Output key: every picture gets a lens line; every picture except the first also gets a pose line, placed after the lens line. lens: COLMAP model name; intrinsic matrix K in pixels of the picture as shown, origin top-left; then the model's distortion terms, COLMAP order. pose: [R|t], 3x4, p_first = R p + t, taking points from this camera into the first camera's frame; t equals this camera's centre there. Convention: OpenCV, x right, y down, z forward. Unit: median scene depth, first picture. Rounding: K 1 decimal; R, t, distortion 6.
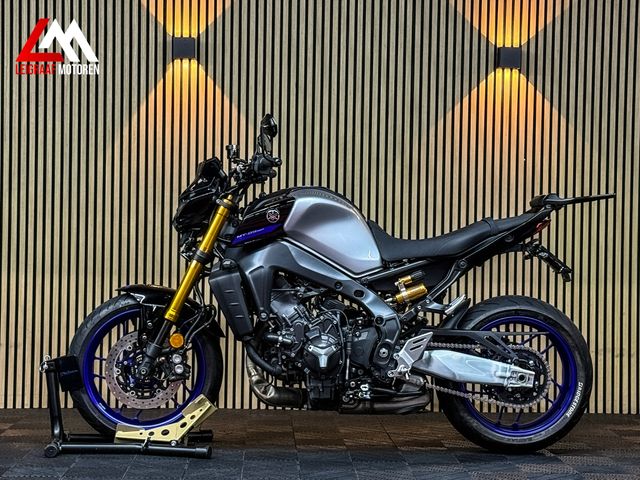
lens RADIAL K [[1387.8, 0, 320.0], [0, 1387.8, 240.0], [0, 0, 1]] dist [0.111824, 0.035198]
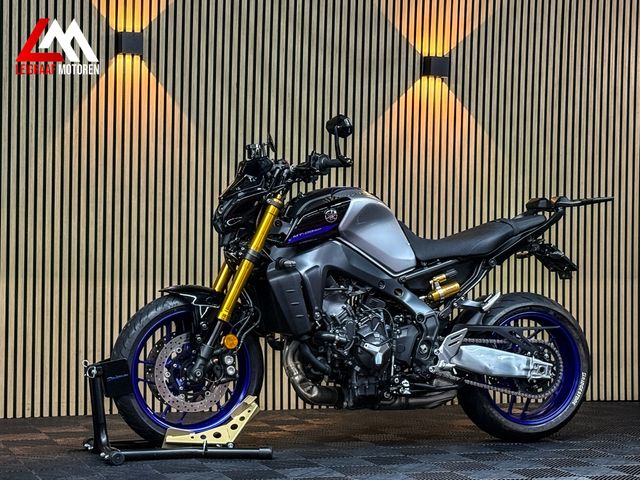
lens RADIAL K [[1387.8, 0, 320.0], [0, 1387.8, 240.0], [0, 0, 1]] dist [0.111824, 0.035198]
pose [[0.950432, 0.000710, 0.310932, -0.342657], [0.000088, 0.999997, -0.002553, 0.002774], [-0.310933, 0.002454, 0.950429, 0.041982]]
